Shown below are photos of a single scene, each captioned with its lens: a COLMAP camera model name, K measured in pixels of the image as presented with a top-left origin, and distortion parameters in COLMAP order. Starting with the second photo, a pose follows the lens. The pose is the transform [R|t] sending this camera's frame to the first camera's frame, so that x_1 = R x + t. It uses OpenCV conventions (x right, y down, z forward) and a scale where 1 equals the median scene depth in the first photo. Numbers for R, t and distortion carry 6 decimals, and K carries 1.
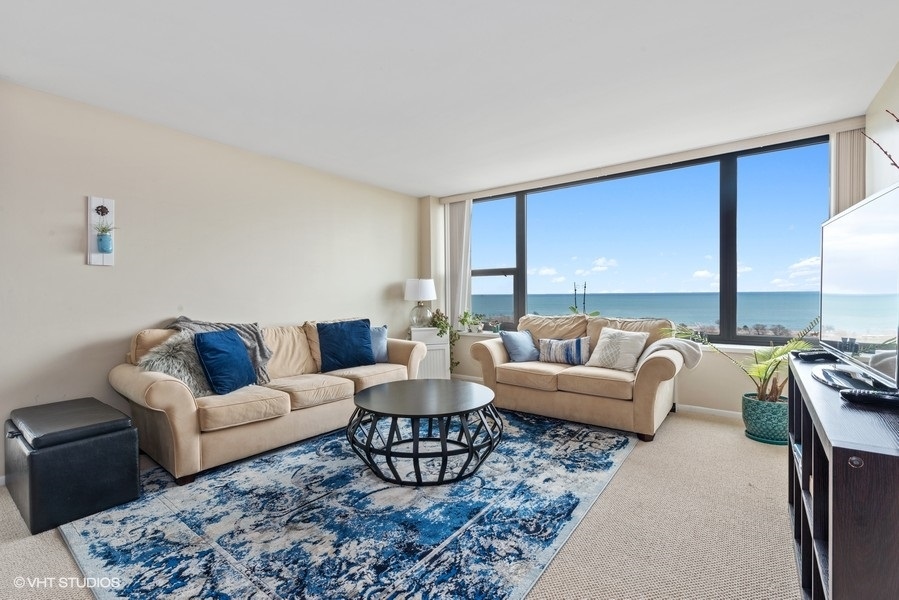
lens RADIAL K [[379.3, 0, 442.8], [0, 379.3, 301.4], [0, 0, 1]] dist [0.001598, -0.002332]
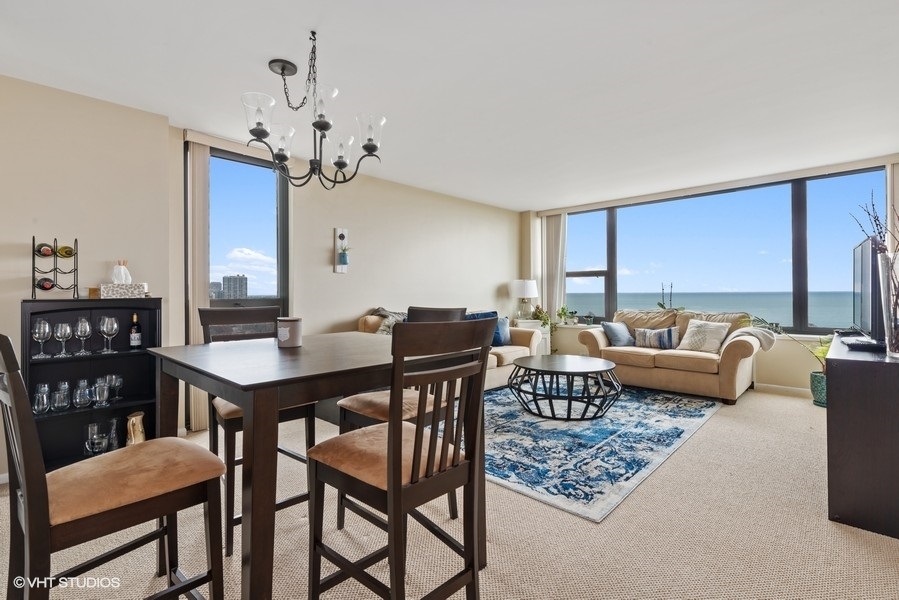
lens RADIAL K [[379.3, 0, 453.4], [0, 379.3, 291.4], [0, 0, 1]] dist [0.001598, -0.002332]
pose [[0.992663, 0.002453, -0.120890, -0.227448], [-0.005128, 0.999749, -0.021827, 0.008594], [0.120806, 0.022287, 0.992426, -0.379351]]
